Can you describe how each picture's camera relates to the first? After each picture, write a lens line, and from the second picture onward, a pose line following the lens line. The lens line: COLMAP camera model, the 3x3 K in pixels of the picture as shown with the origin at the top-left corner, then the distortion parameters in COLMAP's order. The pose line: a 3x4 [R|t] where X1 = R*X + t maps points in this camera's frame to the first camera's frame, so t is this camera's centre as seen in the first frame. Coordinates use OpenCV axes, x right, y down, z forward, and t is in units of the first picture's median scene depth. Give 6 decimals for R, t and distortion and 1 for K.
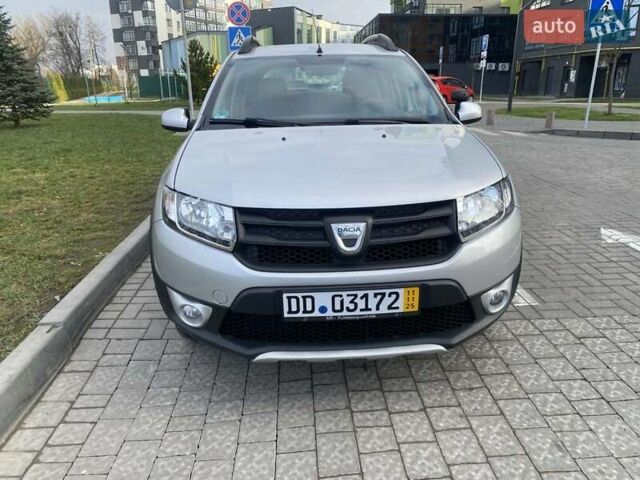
lens RADIAL K [[489.1, 0, 324.7], [0, 489.1, 238.4], [0, 0, 1]] dist [0.021004, -0.003212]
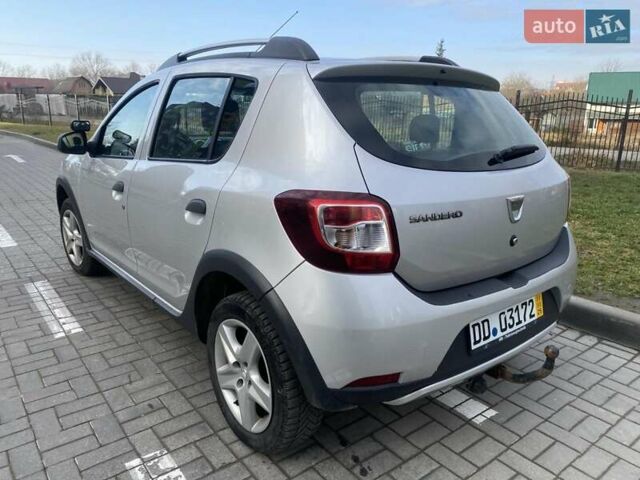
lens RADIAL K [[489.1, 0, 324.7], [0, 489.1, 238.4], [0, 0, 1]] dist [0.021004, -0.003212]
pose [[-0.812690, 0.162907, -0.559460, 0.689505], [-0.178653, 0.844222, 0.505343, -1.041686], [0.554633, 0.510637, -0.656987, 3.046476]]
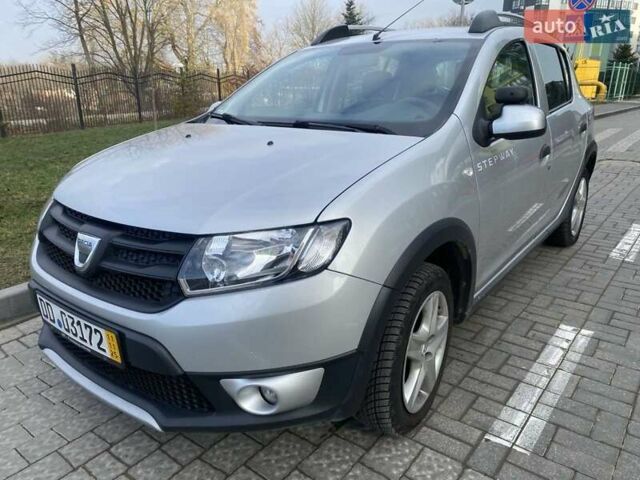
lens RADIAL K [[489.1, 0, 324.7], [0, 489.1, 238.4], [0, 0, 1]] dist [0.021004, -0.003212]
pose [[0.755539, 0.209793, -0.620603, 0.777665], [-0.206363, 0.975324, 0.078474, -0.155030], [0.621752, 0.068779, 0.780188, 0.506257]]
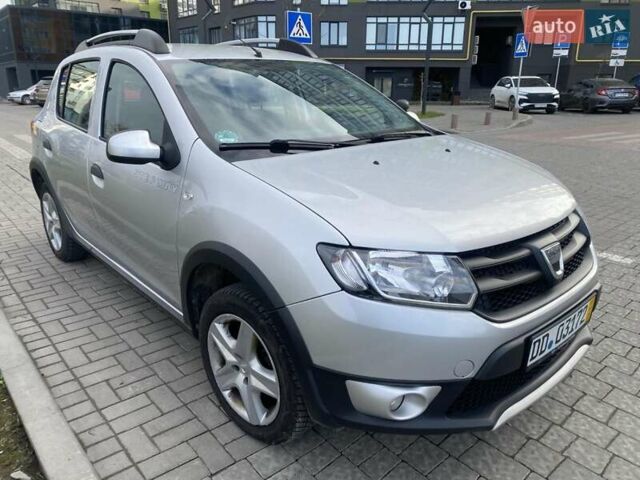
lens RADIAL K [[489.1, 0, 324.7], [0, 489.1, 238.4], [0, 0, 1]] dist [0.021004, -0.003212]
pose [[0.790890, -0.177118, 0.585766, -0.725250], [0.181154, 0.982060, 0.052356, -0.148673], [-0.584531, 0.064706, 0.808787, 0.421883]]
